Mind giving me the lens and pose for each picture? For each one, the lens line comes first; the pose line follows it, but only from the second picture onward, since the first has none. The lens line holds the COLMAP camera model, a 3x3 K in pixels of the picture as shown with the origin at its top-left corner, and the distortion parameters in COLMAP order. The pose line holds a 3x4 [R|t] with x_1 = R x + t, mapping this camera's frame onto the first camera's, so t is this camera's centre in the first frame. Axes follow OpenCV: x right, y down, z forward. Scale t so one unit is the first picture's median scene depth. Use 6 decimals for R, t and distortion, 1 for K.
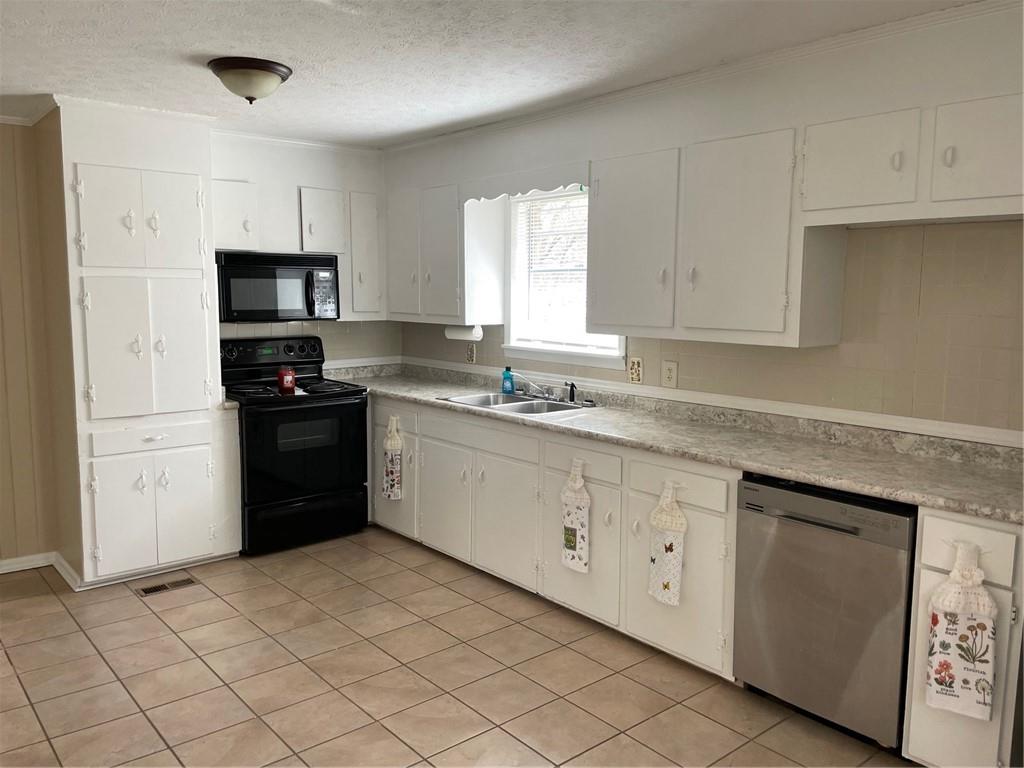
lens RADIAL K [[812.2, 0, 507.2], [0, 812.2, 386.0], [0, 0, 1]] dist [0.026245, -0.048992]
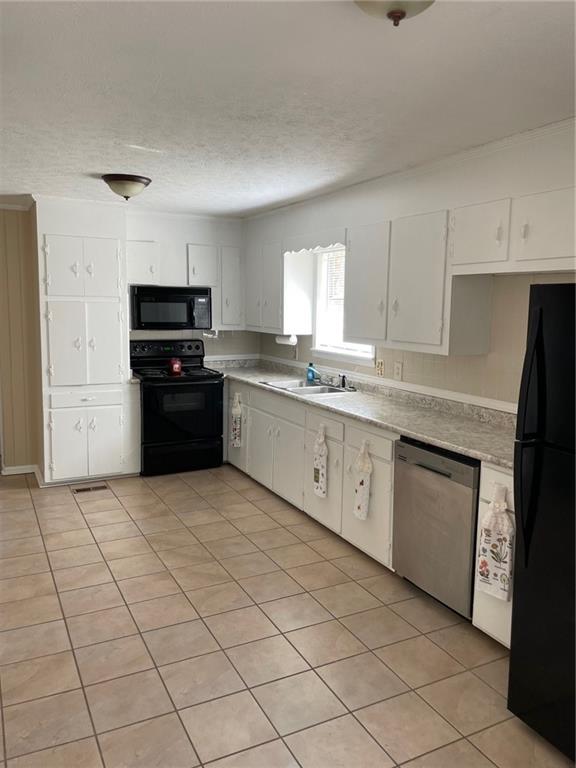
lens RADIAL K [[609.1, 0, 292.5], [0, 609.1, 380.2], [0, 0, 1]] dist [0.026245, -0.048992]
pose [[0.976131, 0.038213, -0.213796, 0.252268], [-0.037156, 0.999269, 0.008959, -0.000908], [0.213982, -0.000801, 0.976837, -0.128429]]
